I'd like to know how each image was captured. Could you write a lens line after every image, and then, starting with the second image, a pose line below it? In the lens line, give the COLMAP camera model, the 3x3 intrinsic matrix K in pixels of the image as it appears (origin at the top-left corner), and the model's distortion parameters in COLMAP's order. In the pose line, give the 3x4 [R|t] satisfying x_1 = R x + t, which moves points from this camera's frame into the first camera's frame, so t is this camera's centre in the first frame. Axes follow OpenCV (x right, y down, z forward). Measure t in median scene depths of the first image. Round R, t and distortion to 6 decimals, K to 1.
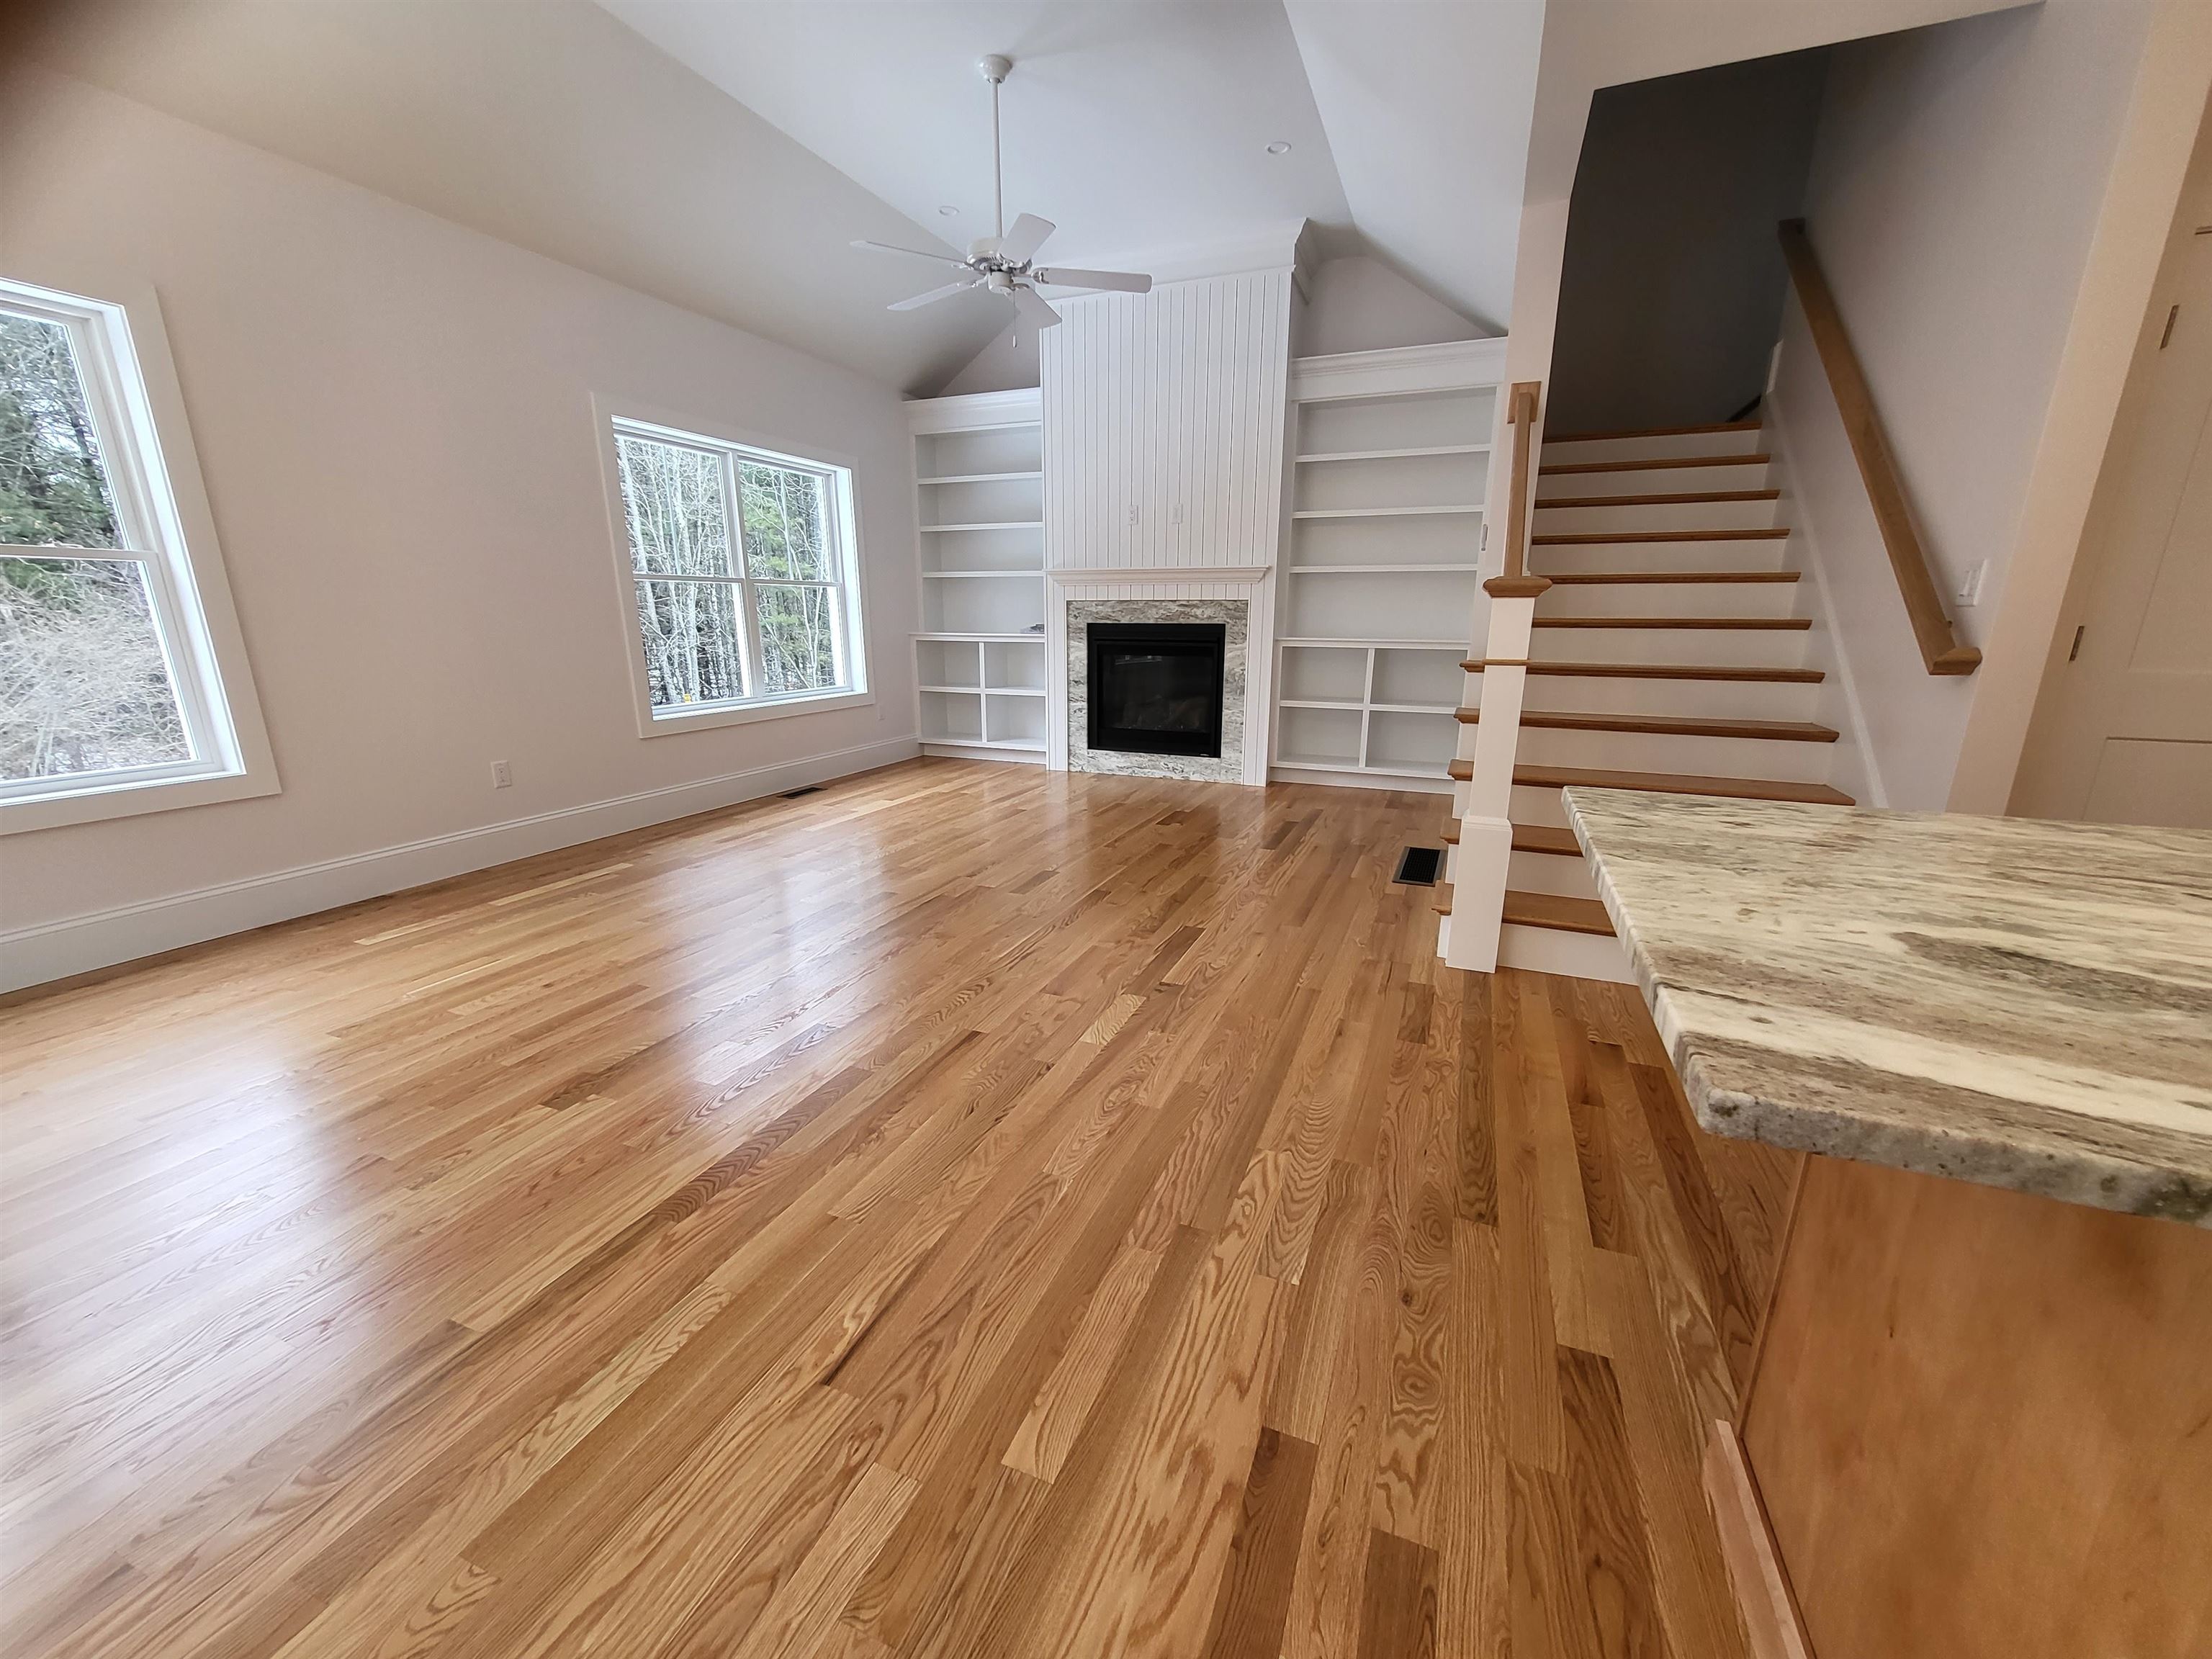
lens RADIAL K [[867.8, 0, 1112.9], [0, 867.8, 844.6], [0, 0, 1]] dist [0.003566, 0.000071]
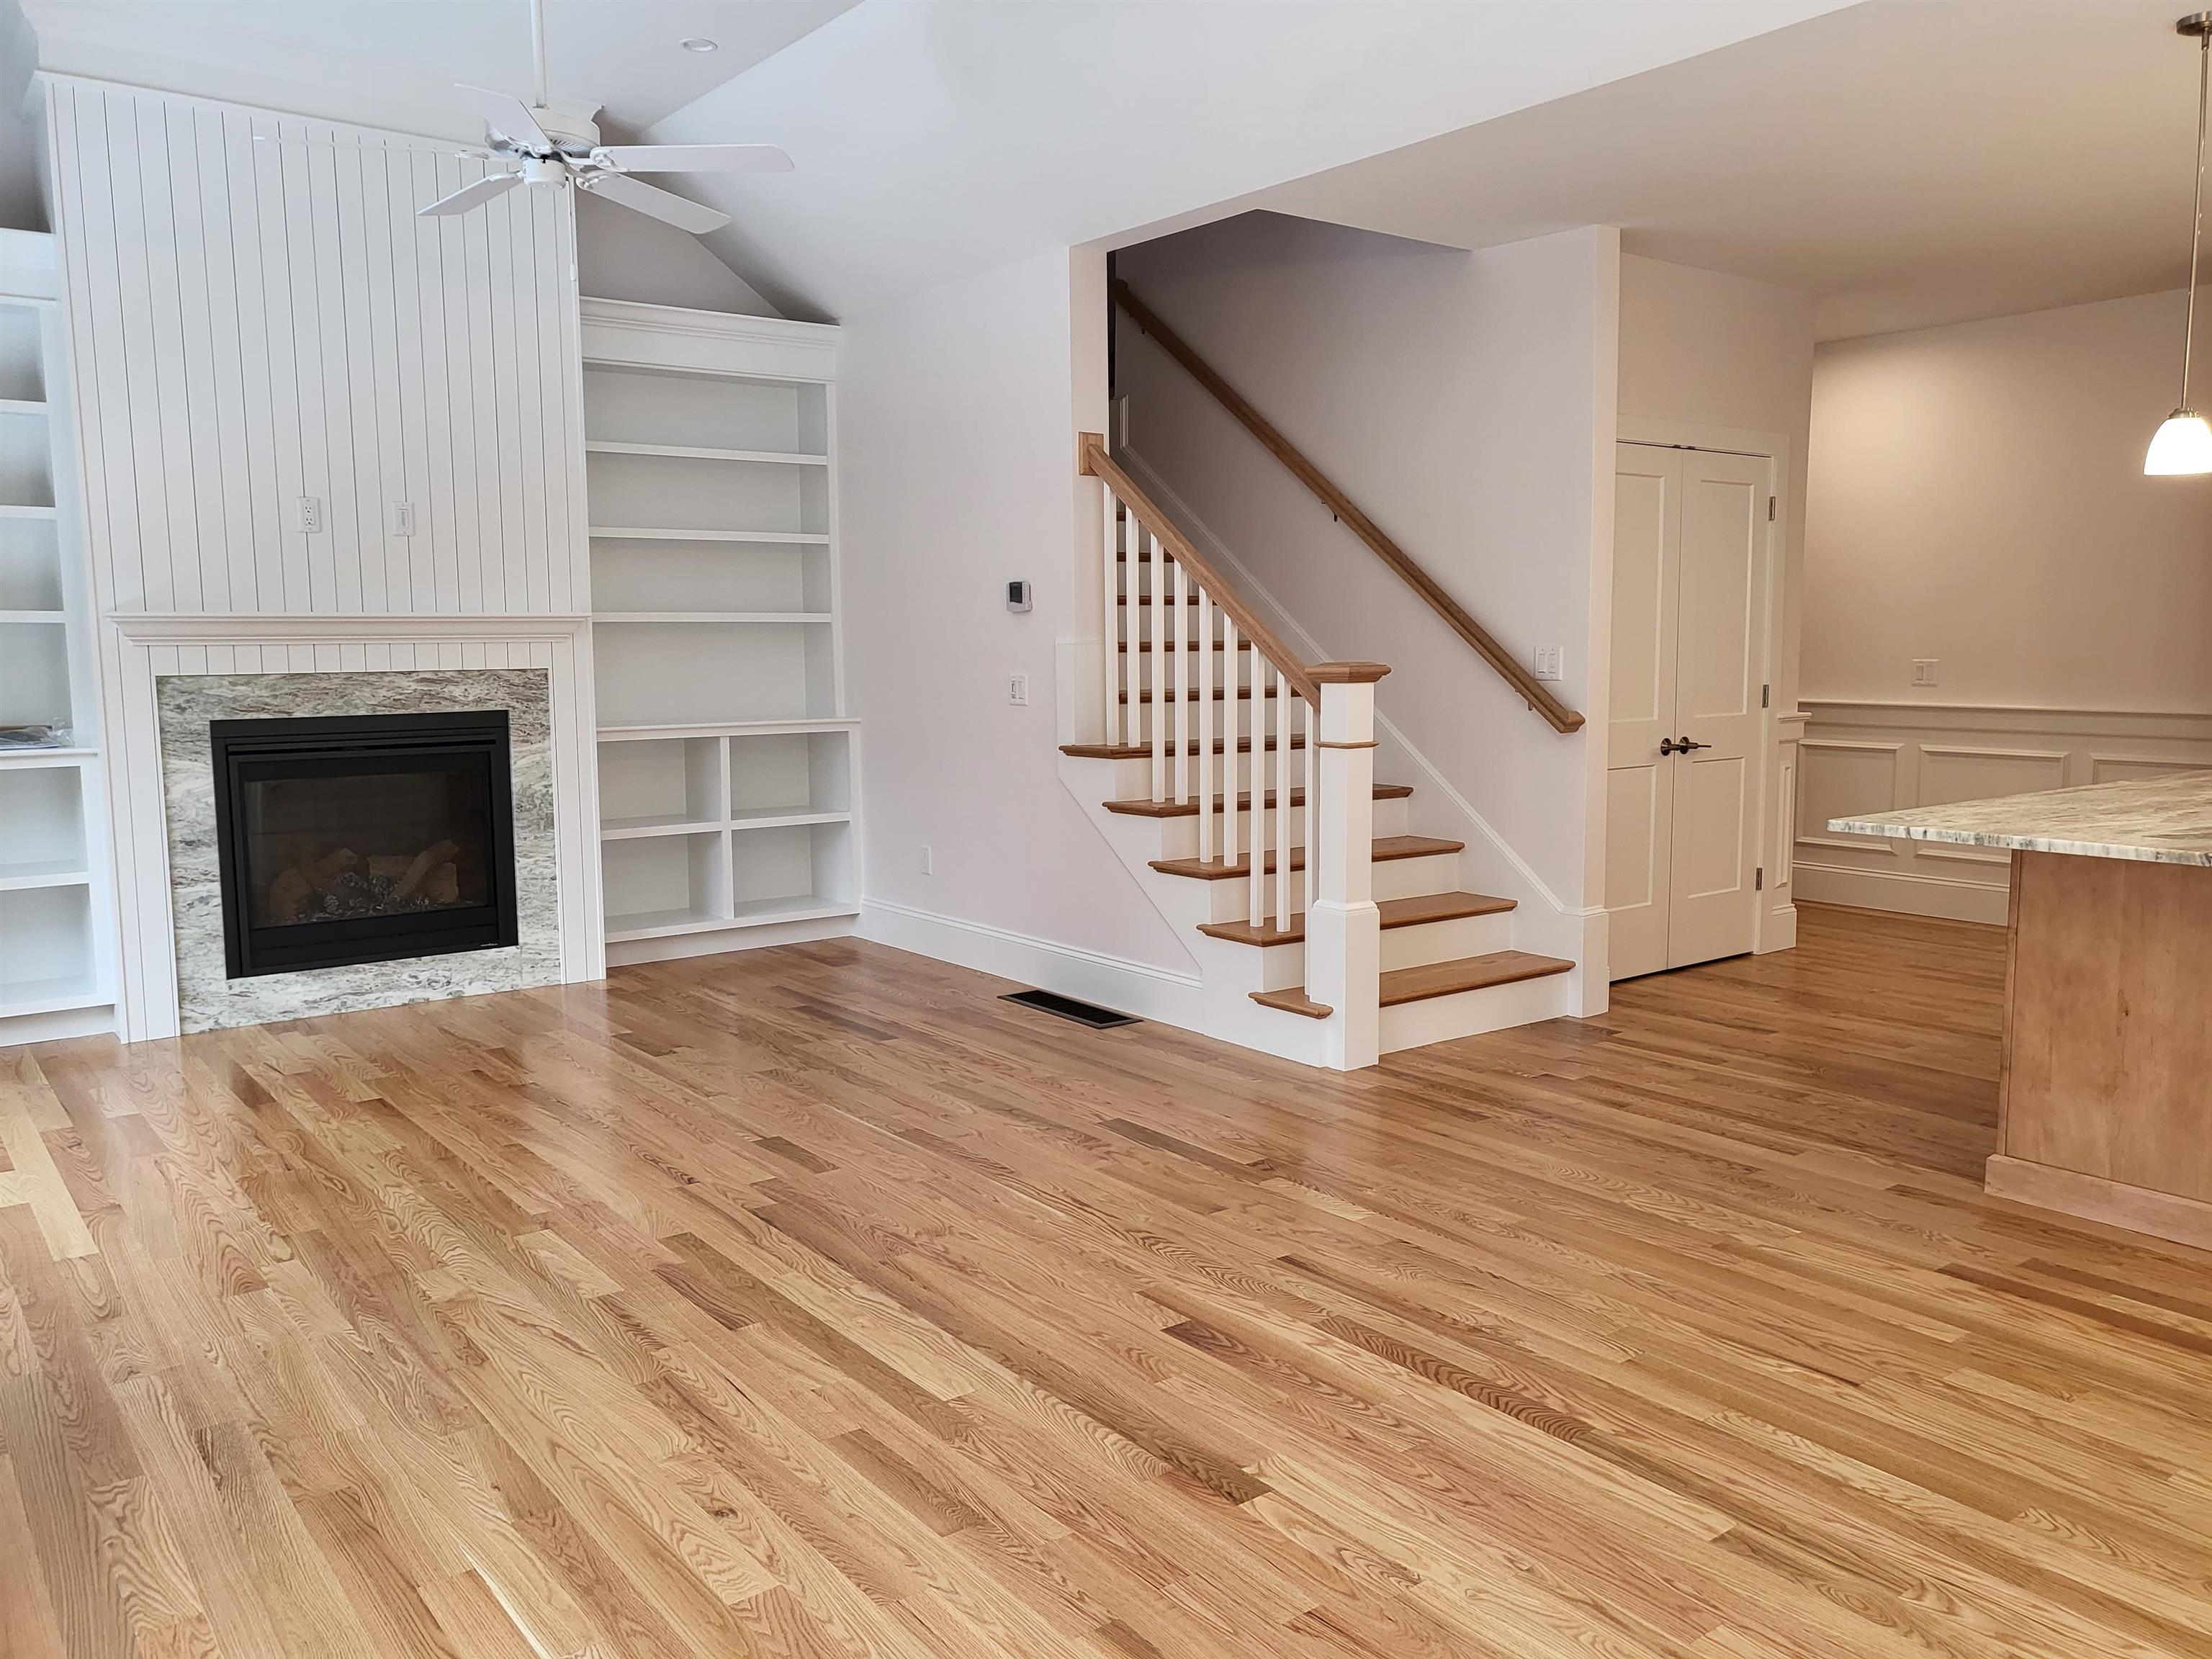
lens RADIAL K [[1695.6, 0, 1110.5], [0, 1695.6, 814.6], [0, 0, 1]] dist [-0.002105, 0.049932]
pose [[0.502623, -0.099732, 0.858734, -1.100354], [0.232418, 0.972341, -0.023110, -0.122616], [-0.832678, 0.211201, 0.511900, 0.205076]]
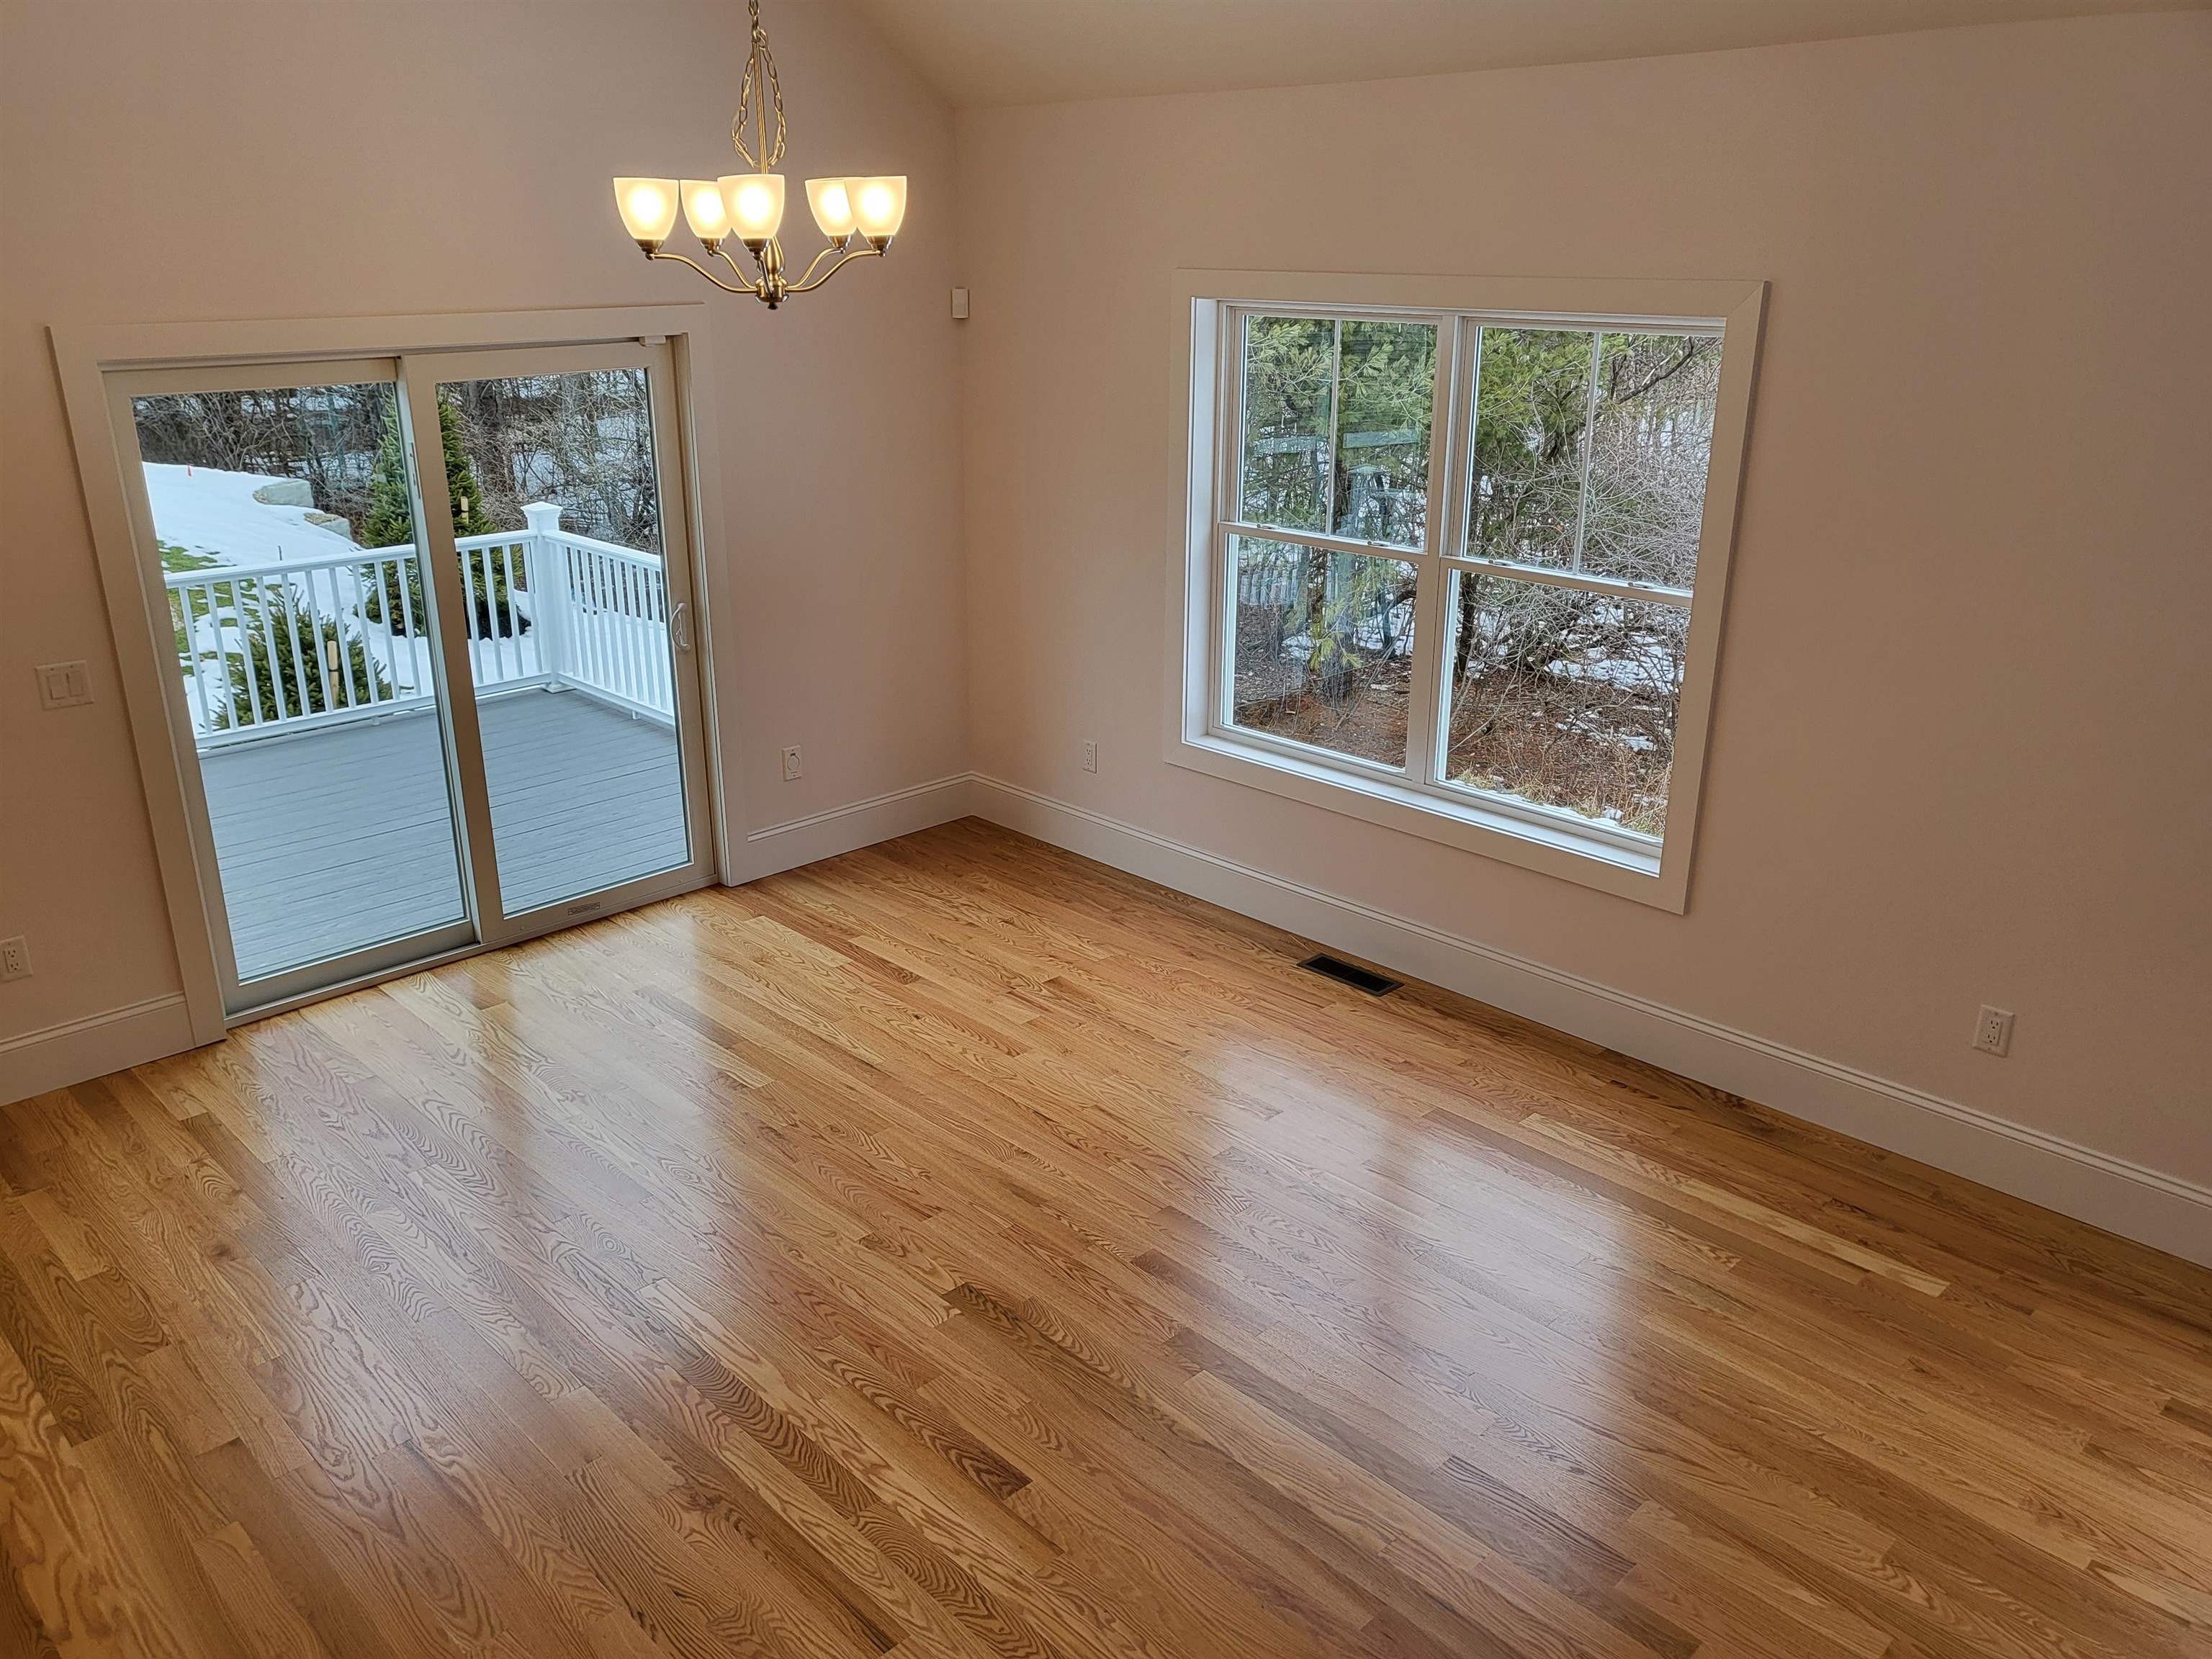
lens RADIAL K [[1695.6, 0, 1074.5], [0, 1695.6, 809.6], [0, 0, 1]] dist [-0.002105, 0.049932]
pose [[-0.411910, 0.296851, -0.861516, 0.476130], [-0.234772, 0.878957, 0.415110, -0.612375], [0.880461, 0.373248, -0.292359, 0.923266]]
